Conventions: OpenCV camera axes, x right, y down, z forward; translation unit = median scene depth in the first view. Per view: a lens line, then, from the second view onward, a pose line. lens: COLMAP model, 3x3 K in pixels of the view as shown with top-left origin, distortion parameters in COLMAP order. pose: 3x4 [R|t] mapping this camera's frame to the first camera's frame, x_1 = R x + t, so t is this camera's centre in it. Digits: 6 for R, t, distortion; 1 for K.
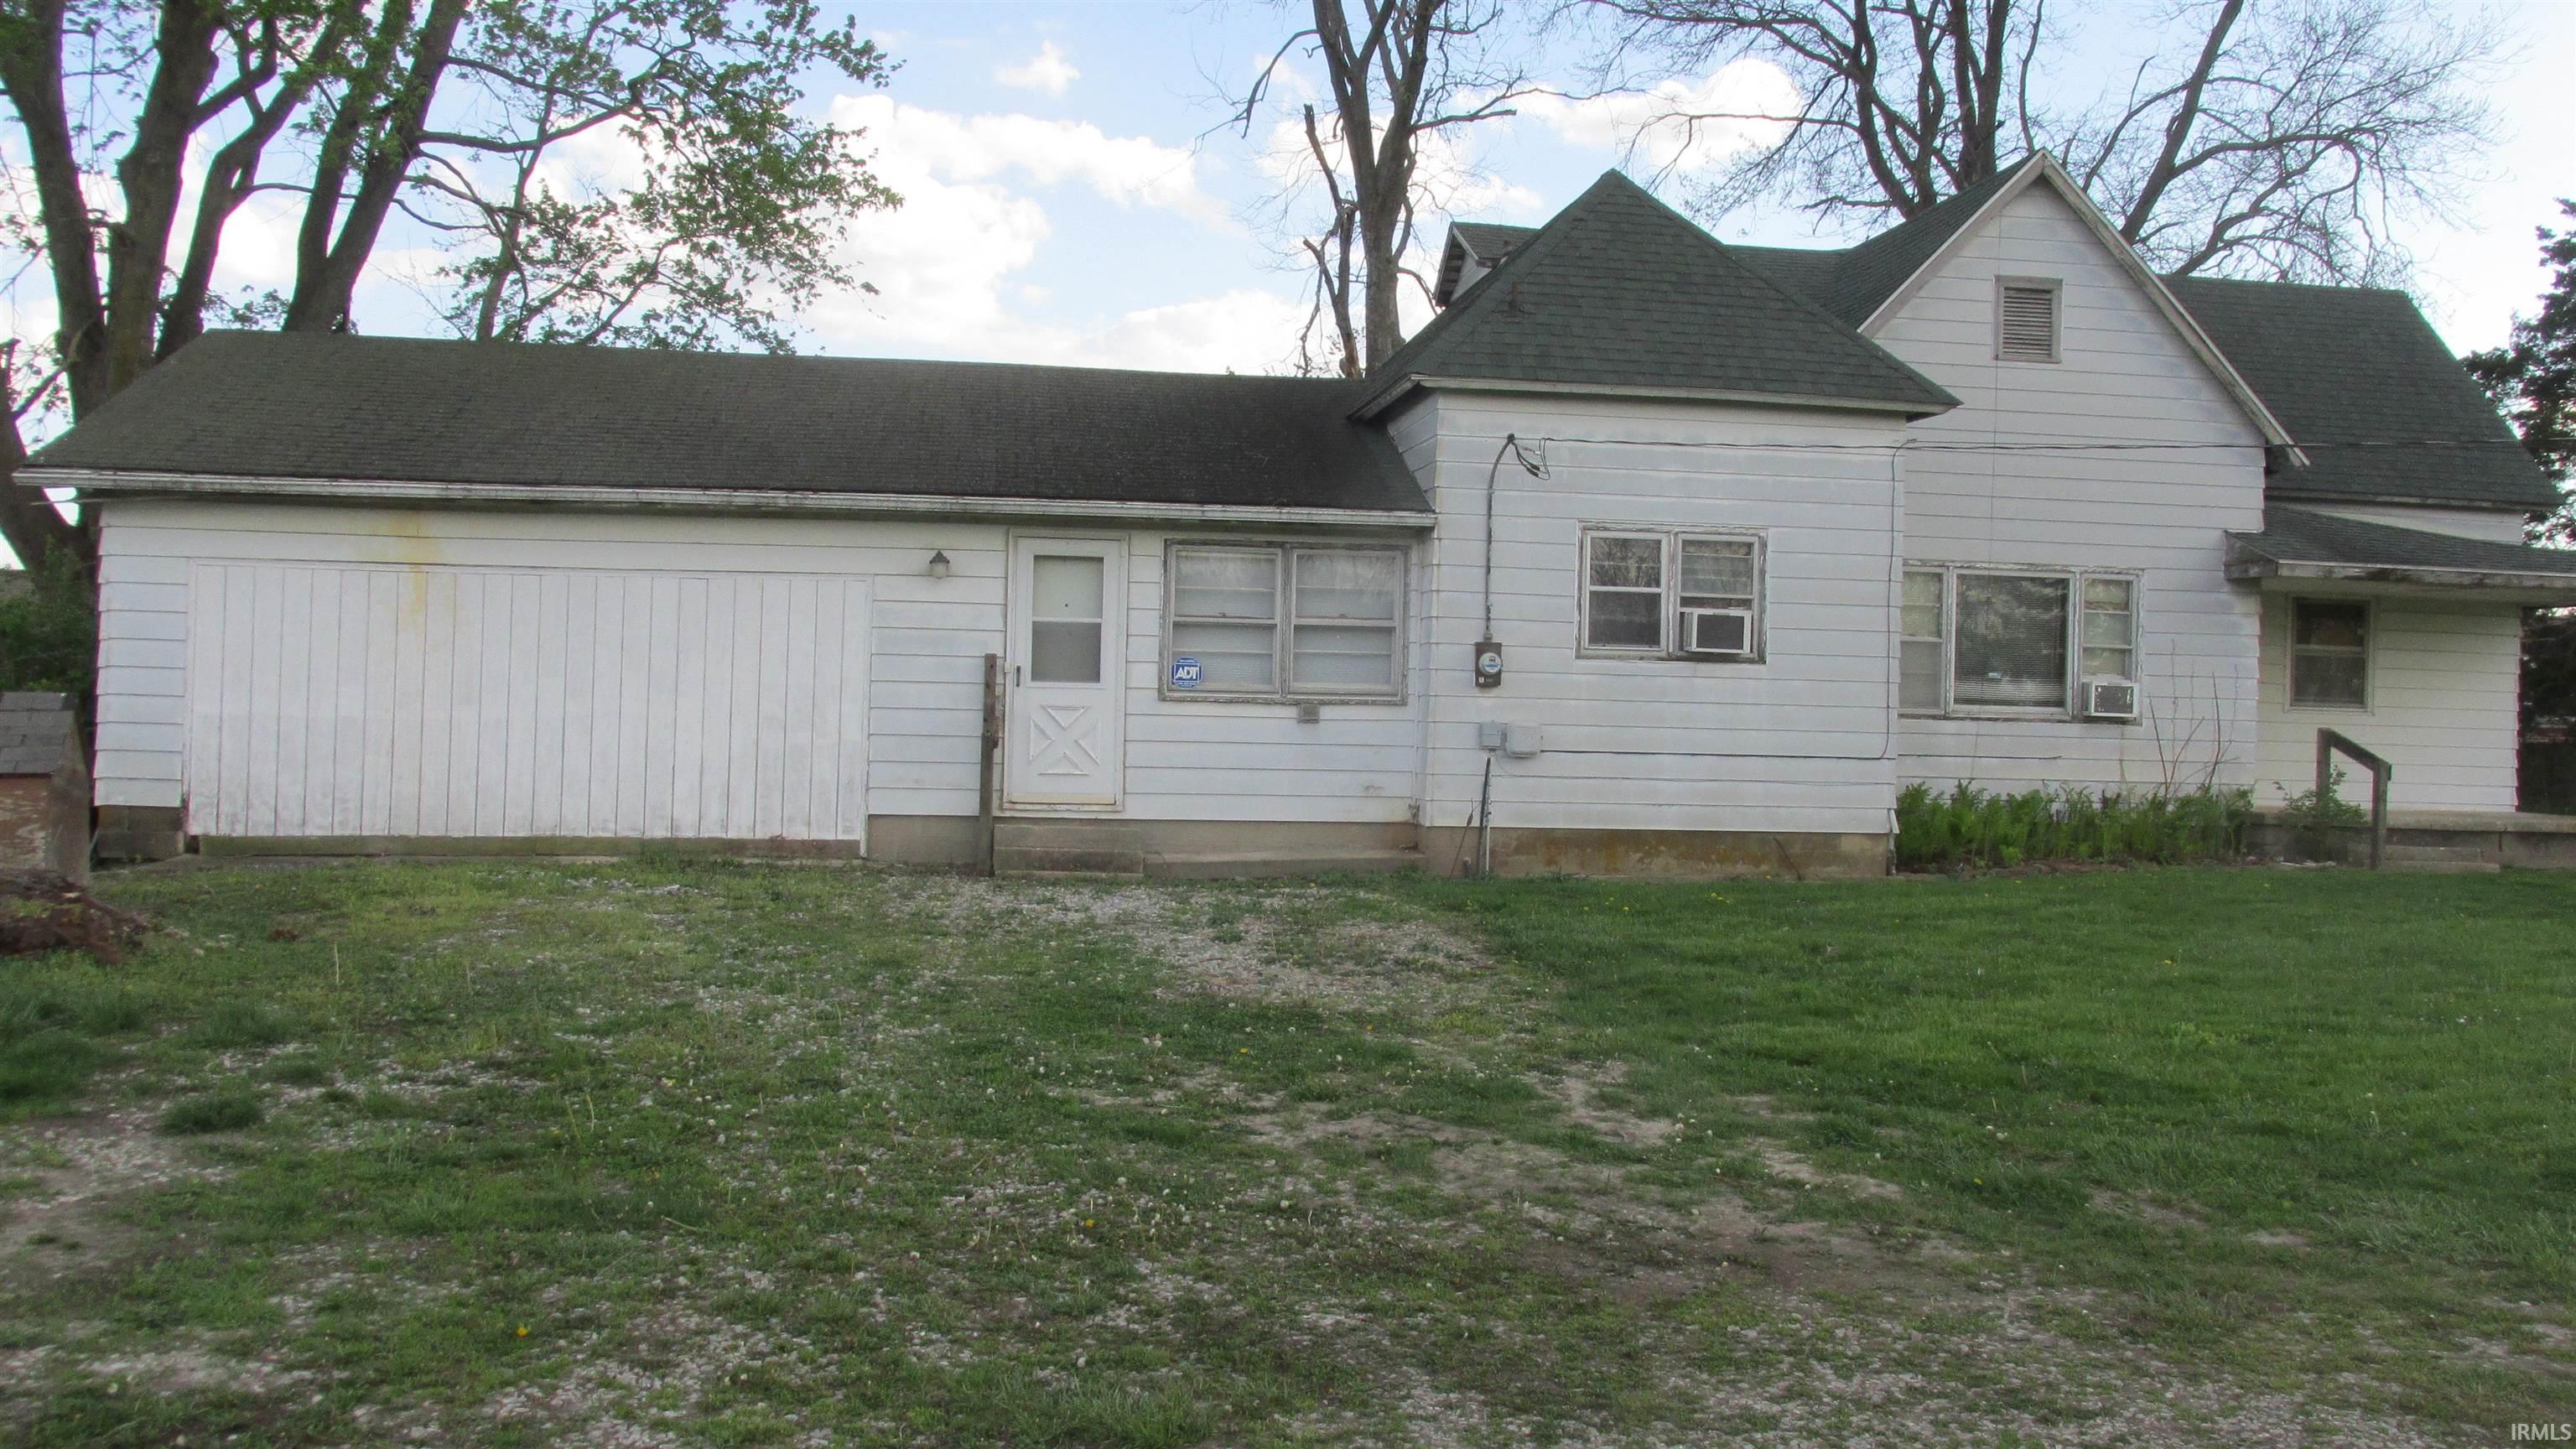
lens RADIAL K [[2144.4, 0, 1288.0], [0, 2144.4, 724.5], [0, 0, 1]] dist [-0.004287, 0.000780]
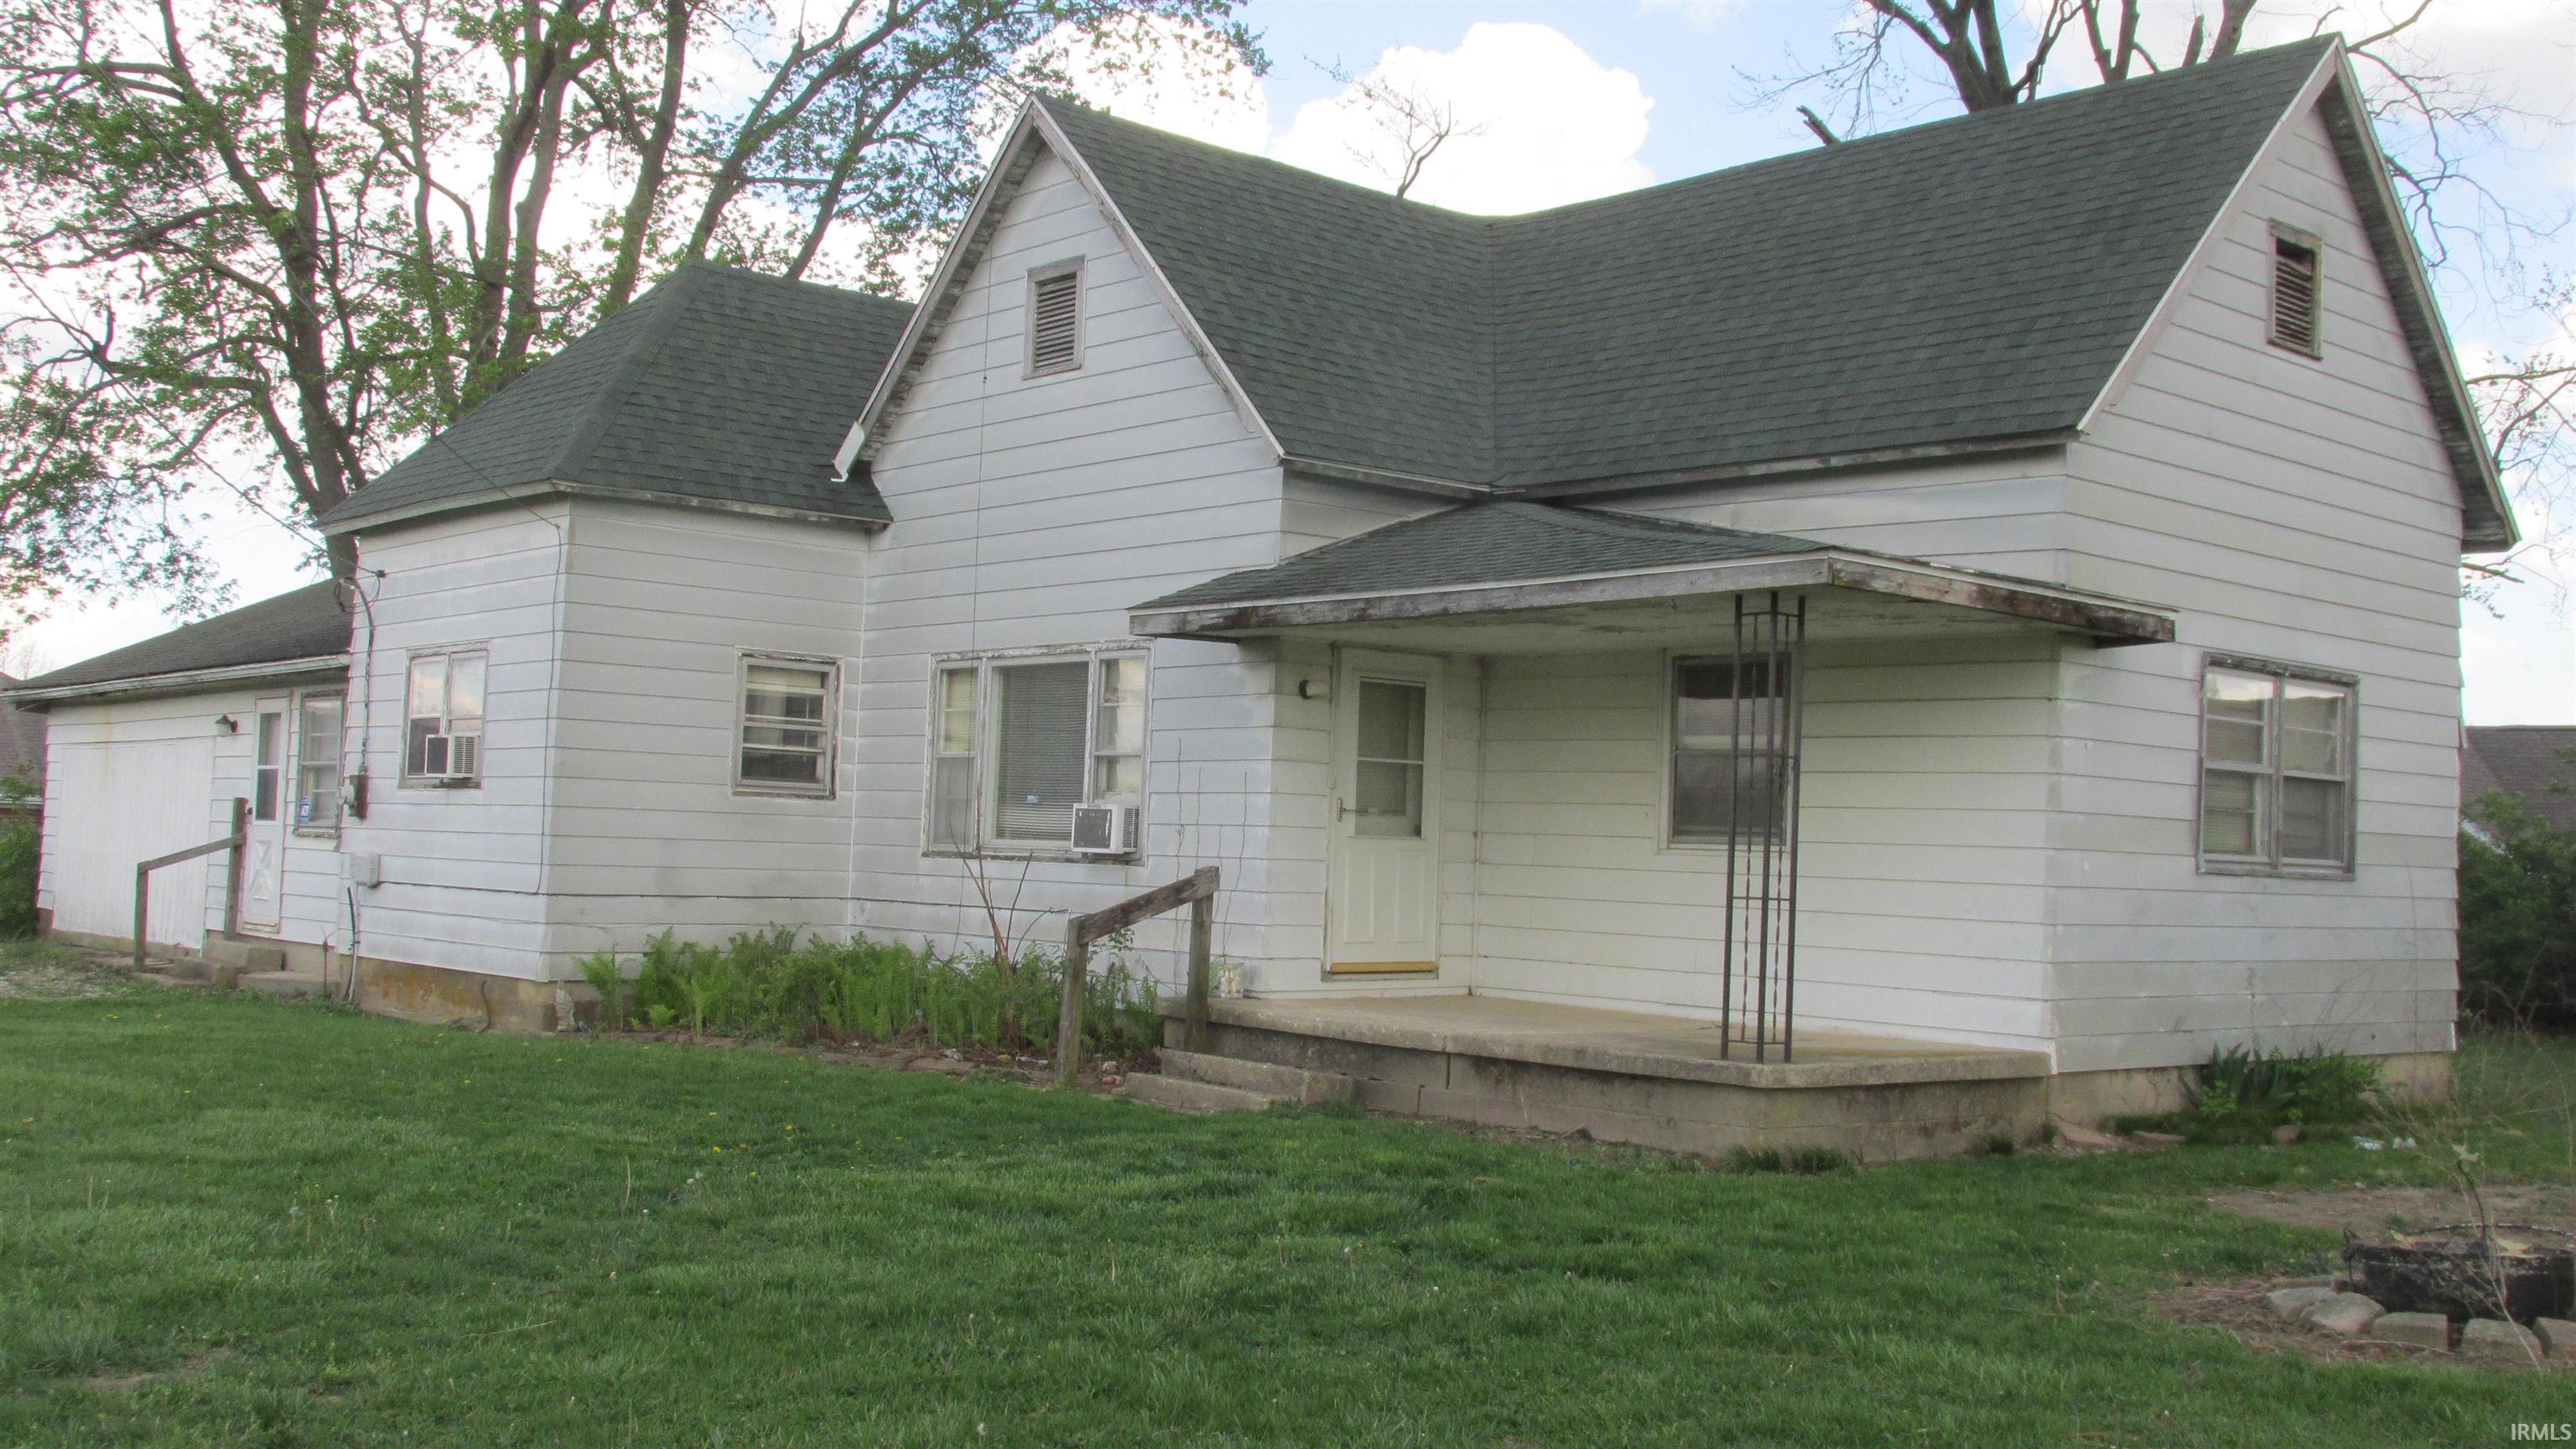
lens RADIAL K [[2509.0, 0, 1288.0], [0, 2509.0, 724.5], [0, 0, 1]] dist [-0.008444, -0.000045]
pose [[0.525731, -0.053549, -0.848964, 1.117614], [-0.027578, 0.996419, -0.079928, 0.018475], [0.850204, 0.065434, 0.522371, 0.623539]]
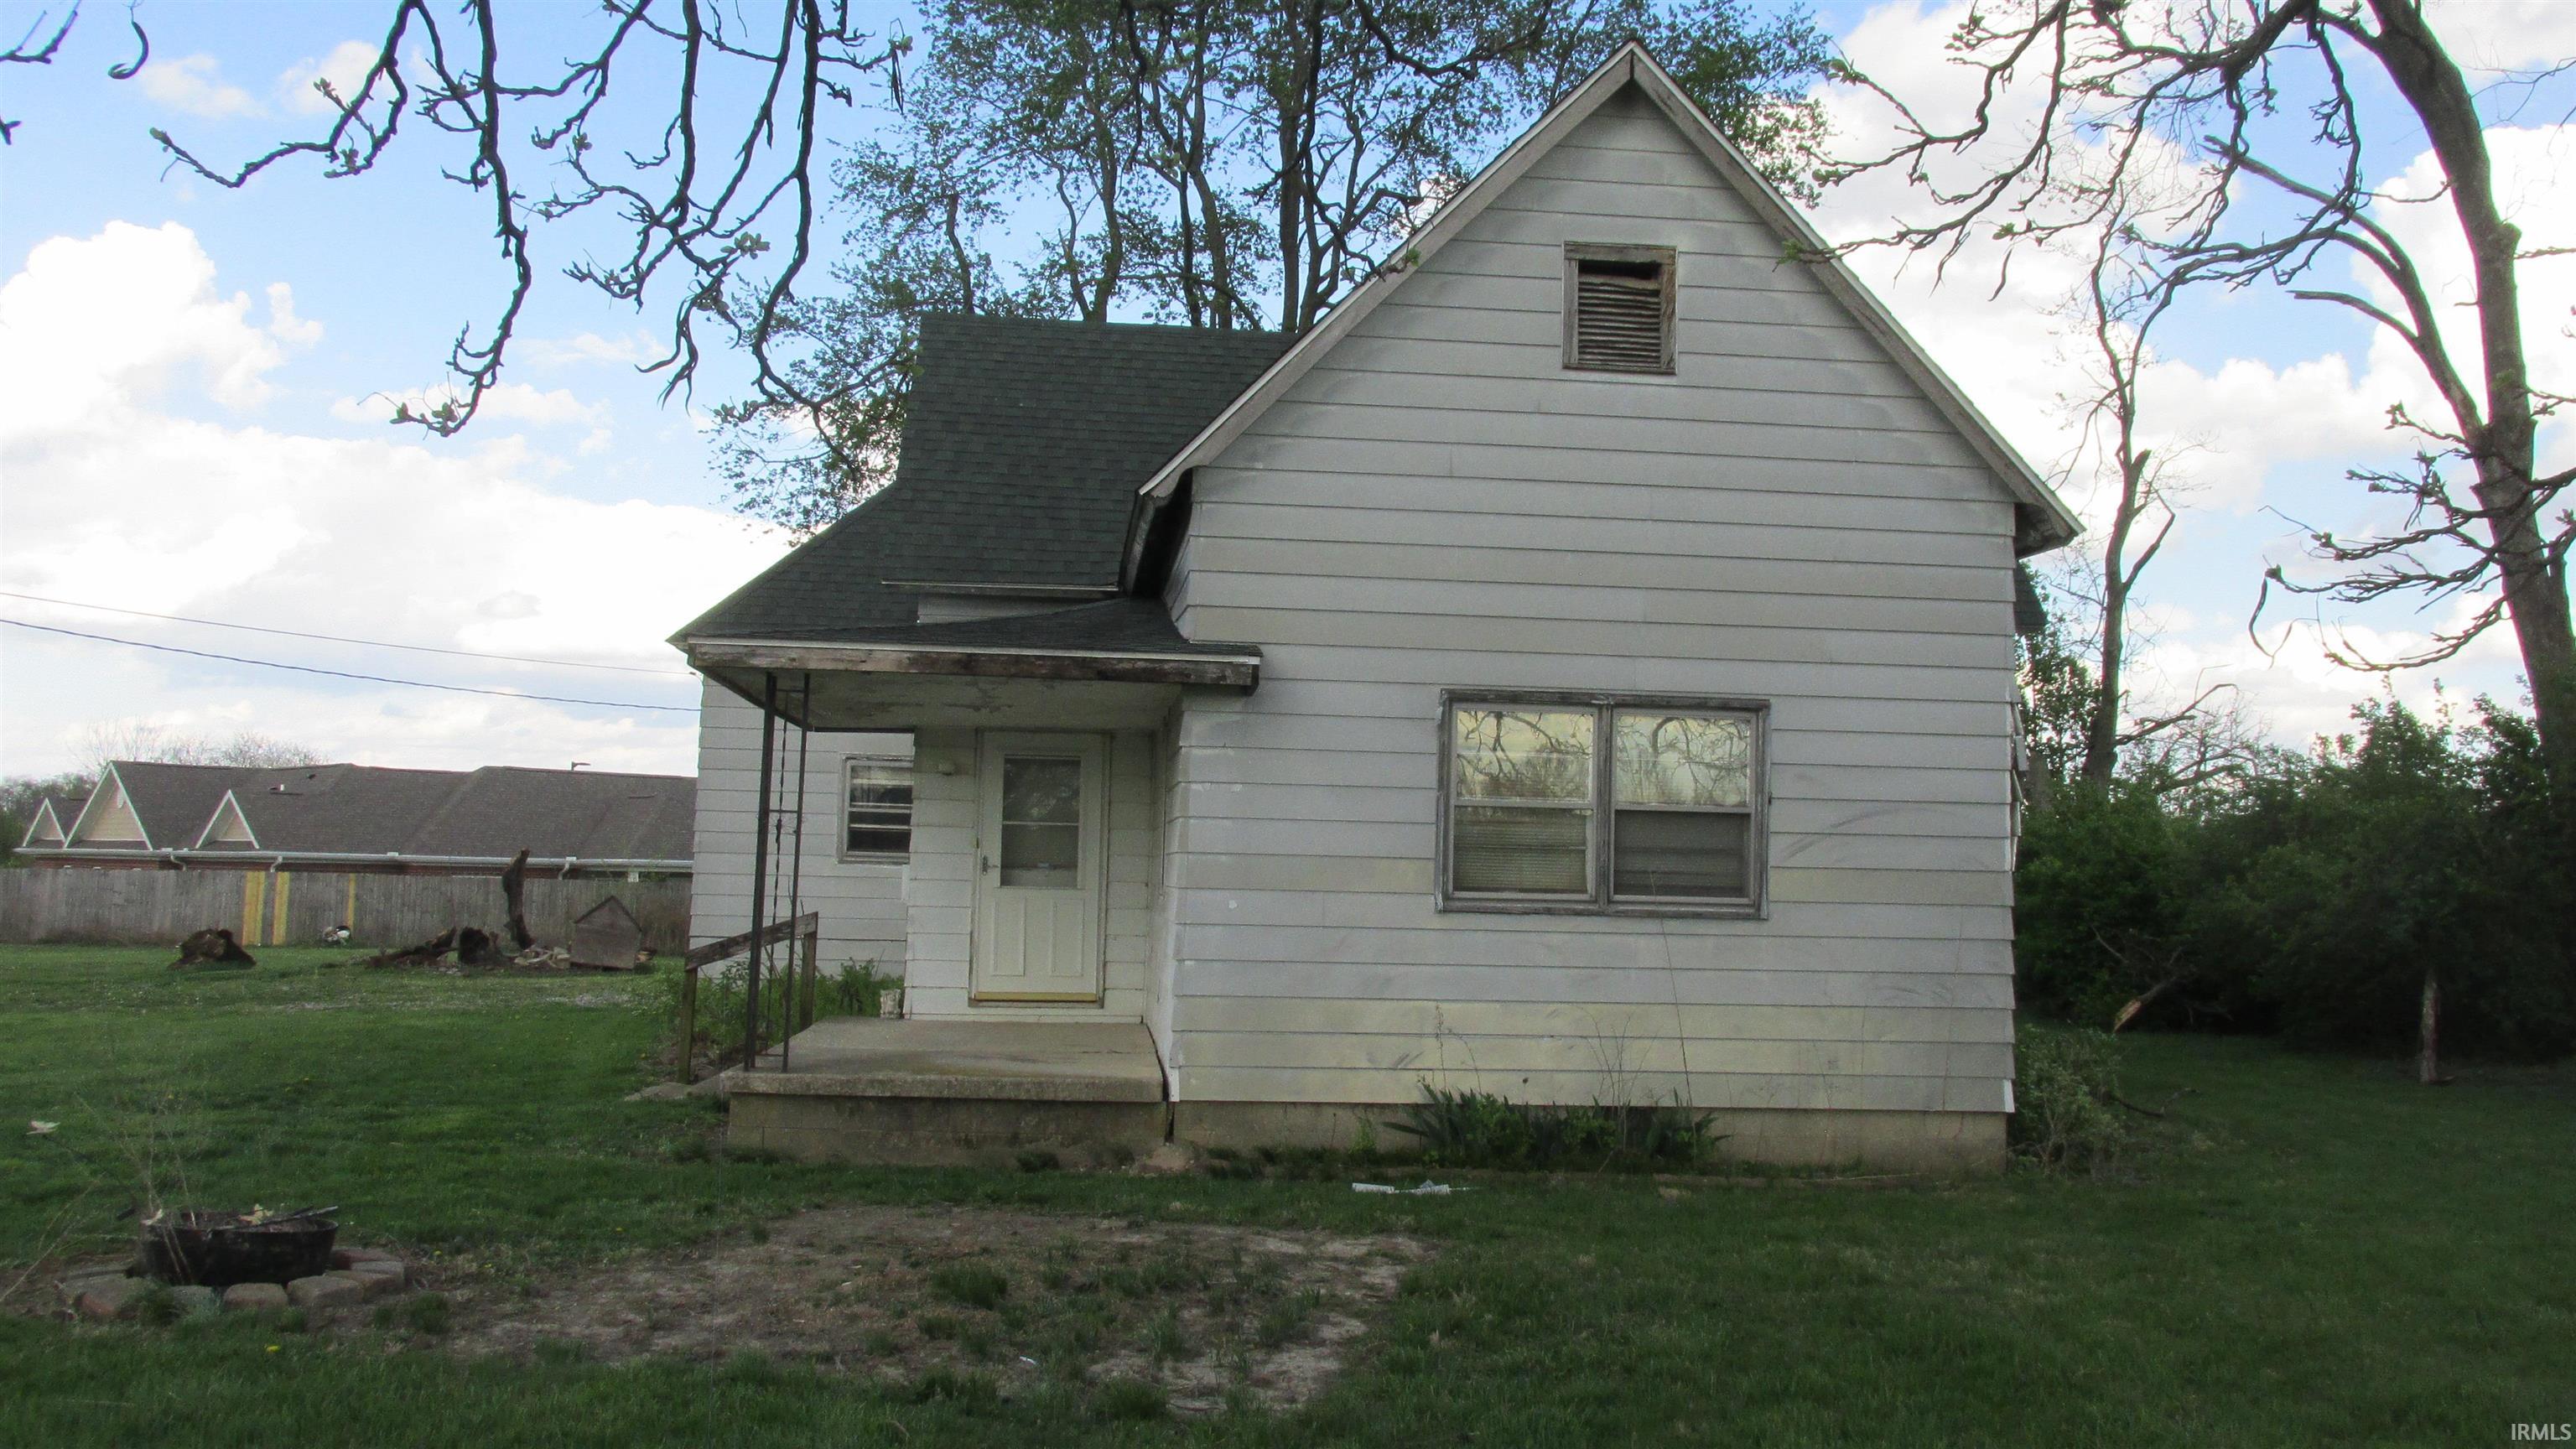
lens RADIAL K [[2144.4, 0, 1288.0], [0, 2144.4, 724.5], [0, 0, 1]] dist [-0.004287, 0.000780]
pose [[-0.070834, -0.102230, -0.992236, 1.243843], [-0.034516, 0.994390, -0.099988, 0.007594], [0.996891, 0.027165, -0.073965, 1.154737]]
